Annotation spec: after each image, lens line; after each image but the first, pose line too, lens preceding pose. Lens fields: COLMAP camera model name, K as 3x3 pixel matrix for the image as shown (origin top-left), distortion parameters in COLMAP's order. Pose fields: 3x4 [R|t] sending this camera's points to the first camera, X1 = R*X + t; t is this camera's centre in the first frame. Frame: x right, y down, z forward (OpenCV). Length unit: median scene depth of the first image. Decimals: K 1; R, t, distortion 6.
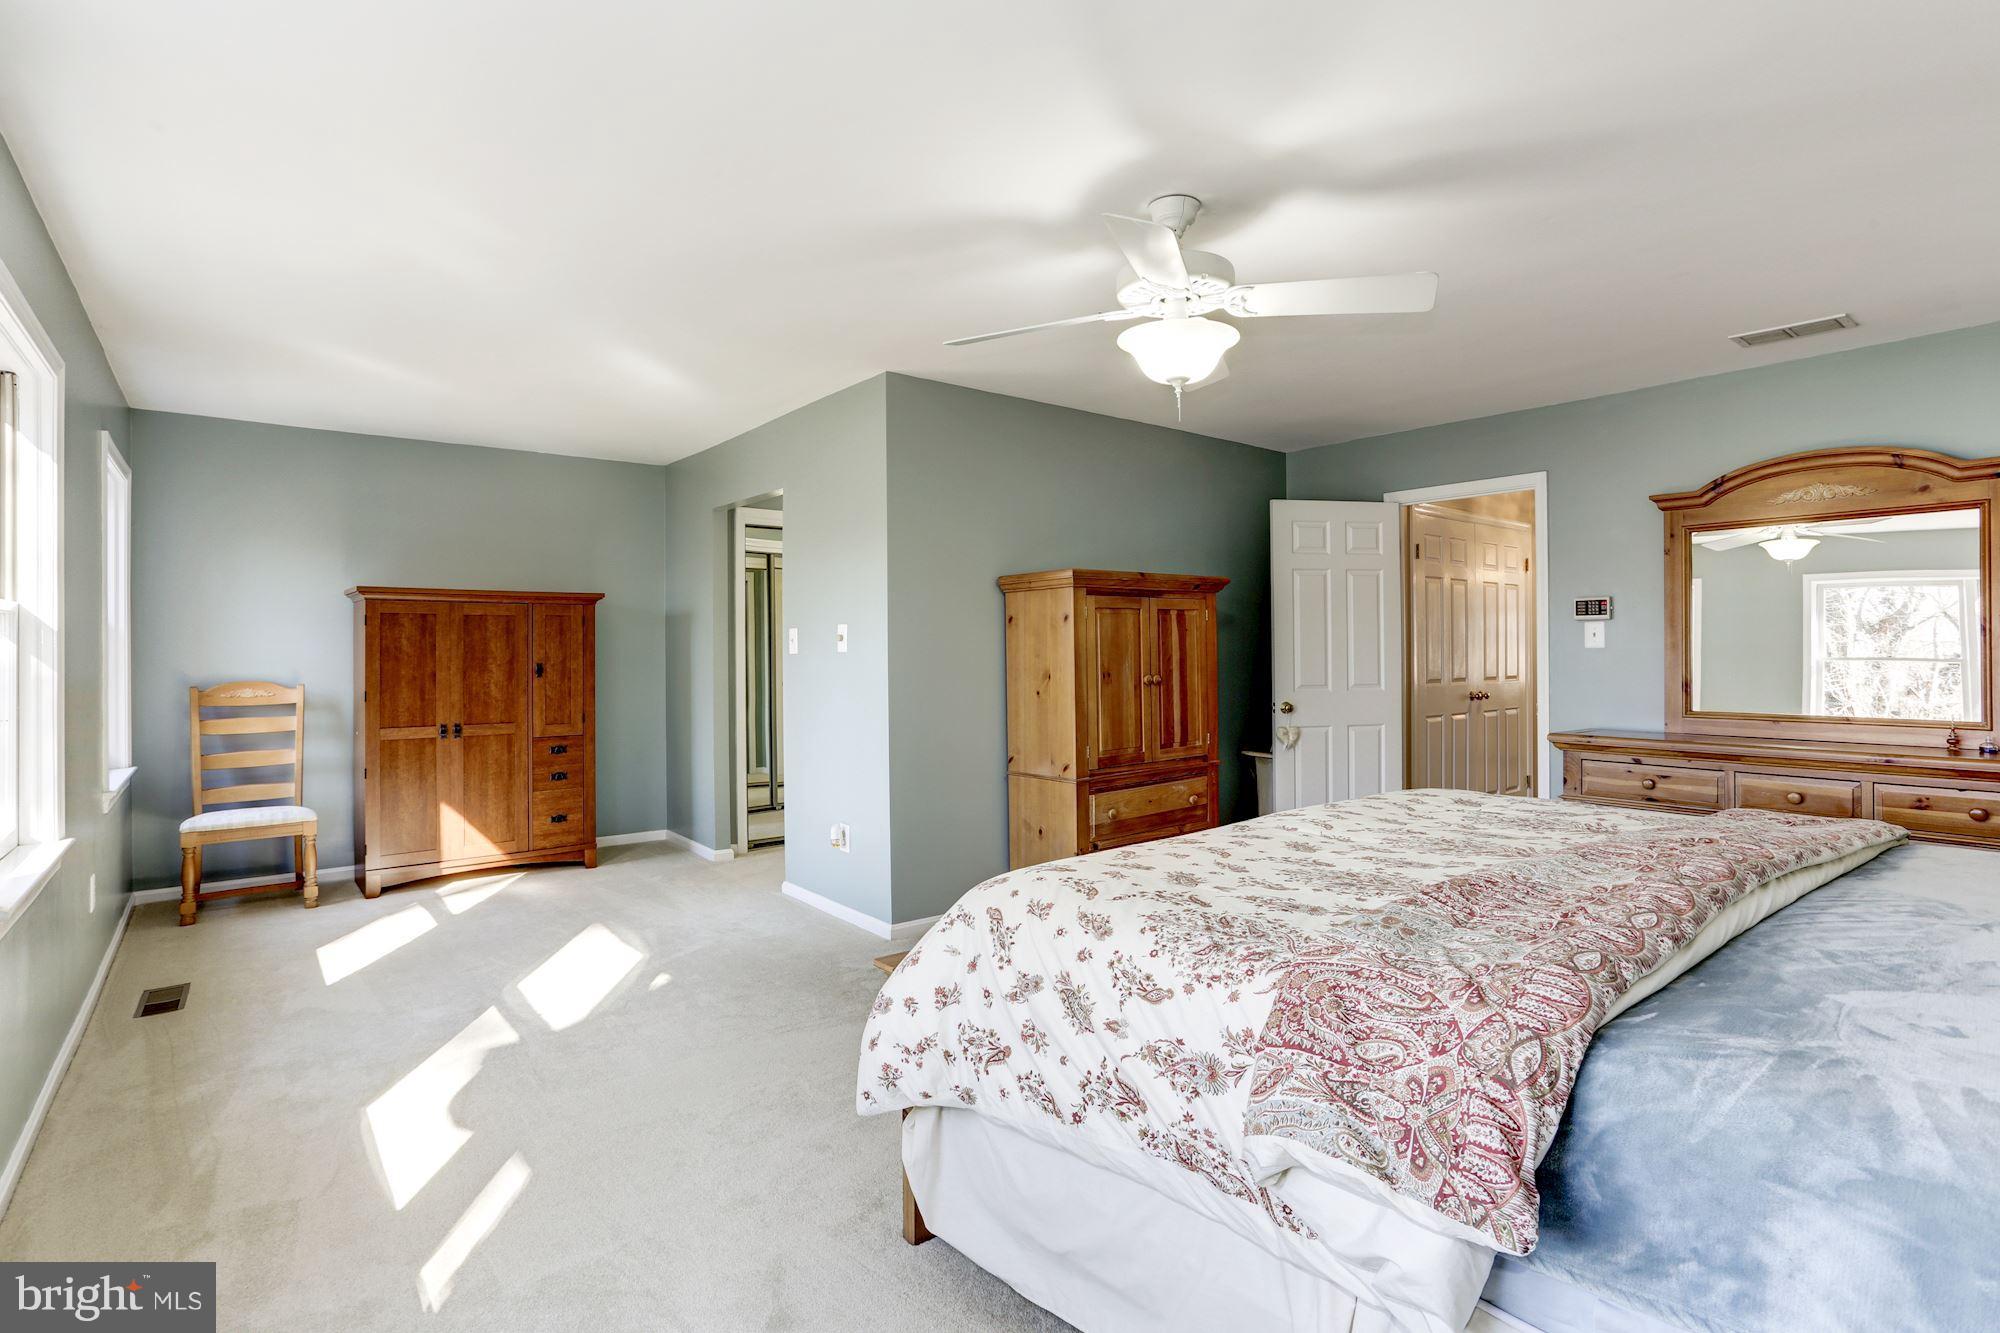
lens RADIAL K [[974.8, 0, 1017.4], [0, 974.8, 661.0], [0, 0, 1]] dist [-0.046403, 0.021733]
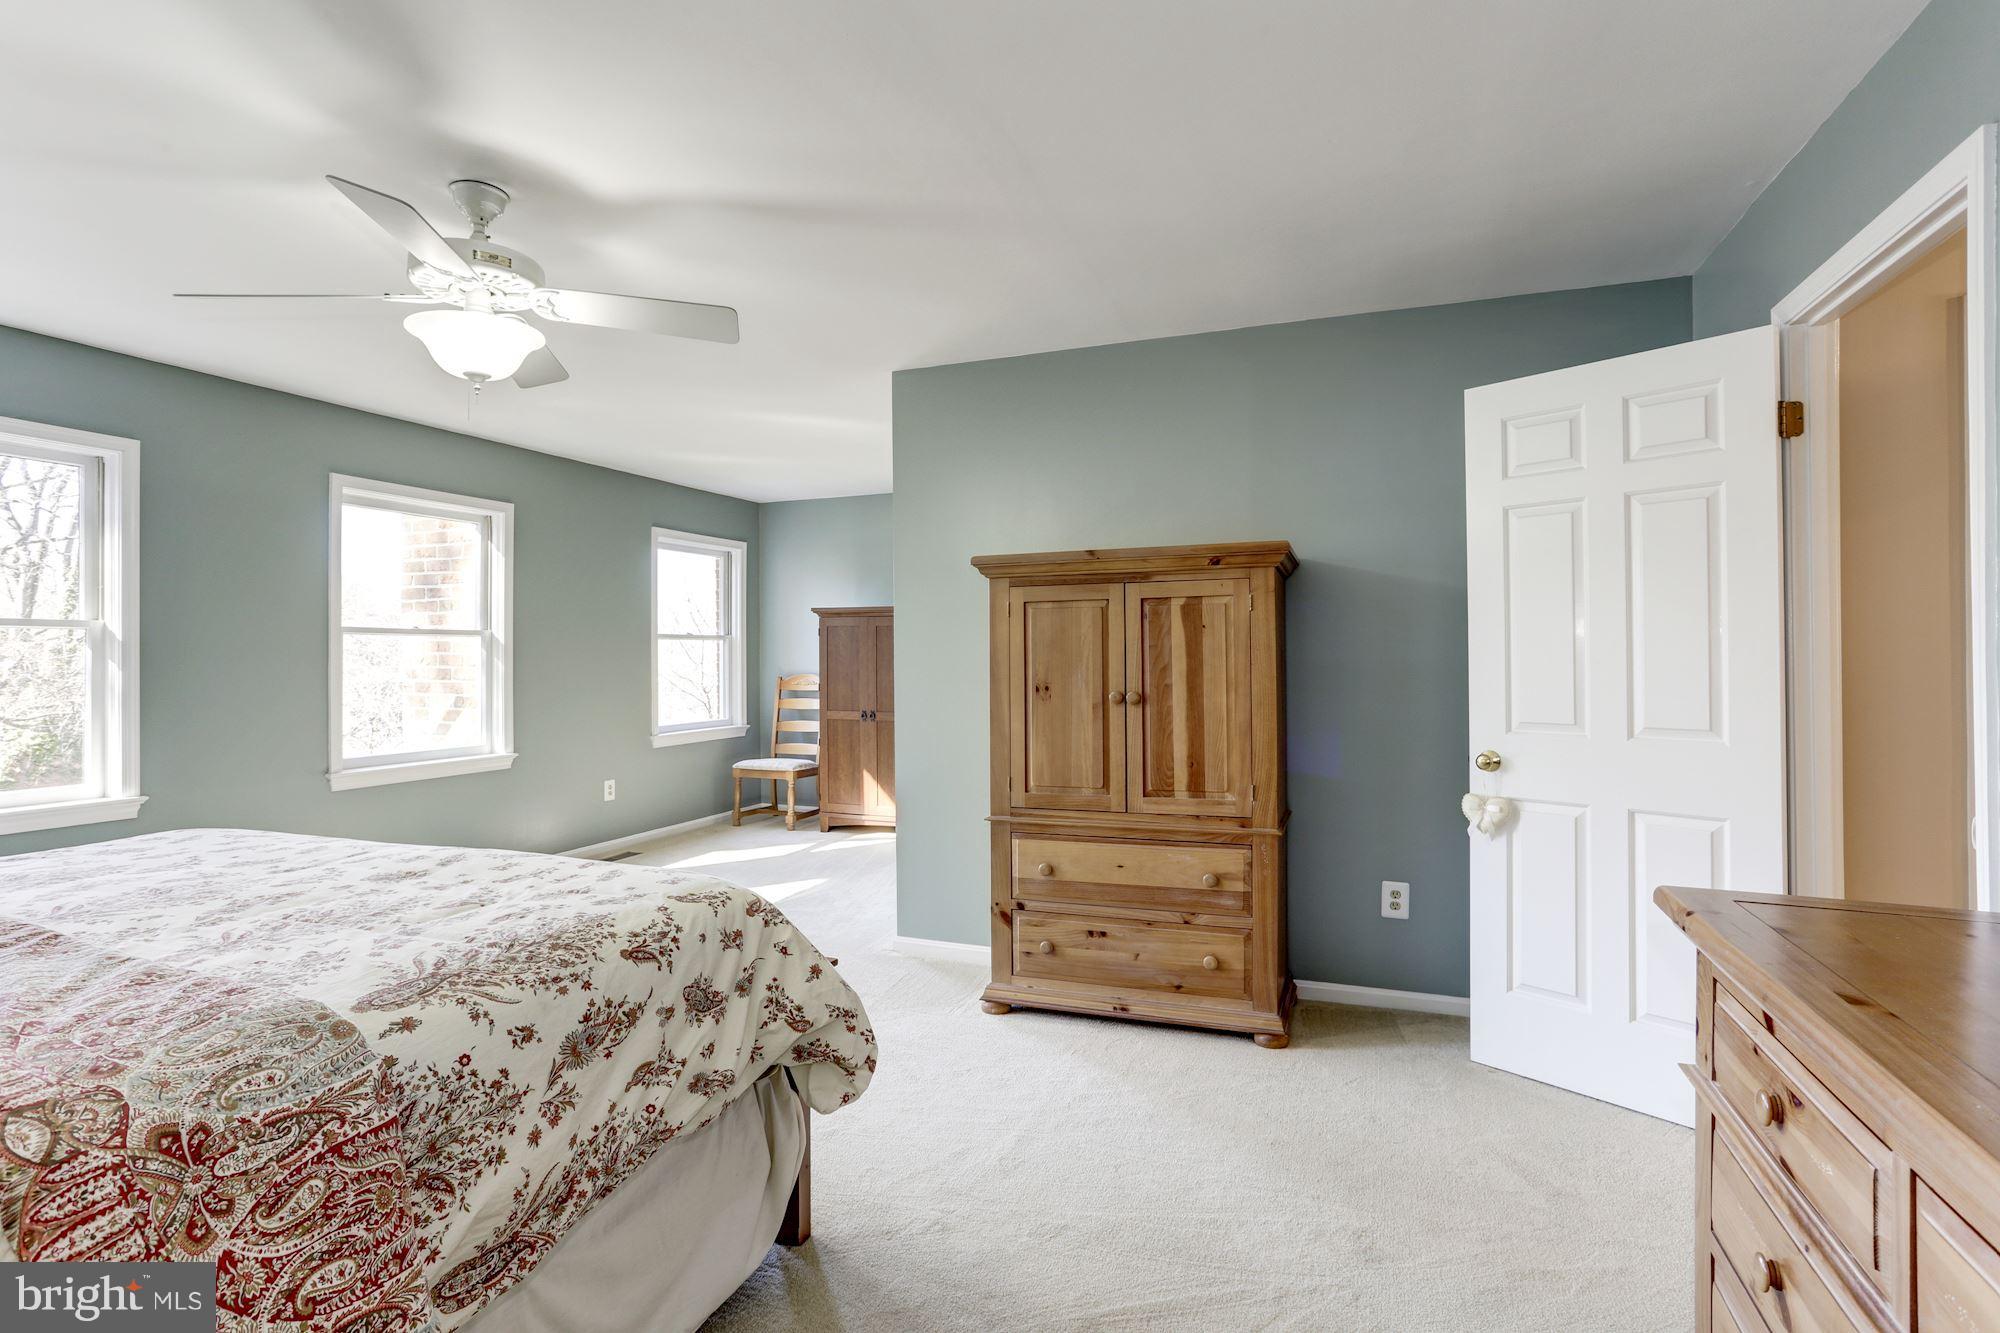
lens RADIAL K [[974.8, 0, 1008.2], [0, 974.8, 662.6], [0, 0, 1]] dist [-0.046403, 0.021733]
pose [[0.487470, 0.009509, -0.873088, 0.744350], [-0.009471, 0.999939, 0.005603, -0.009922], [0.873088, 0.005537, 0.487531, 0.591623]]
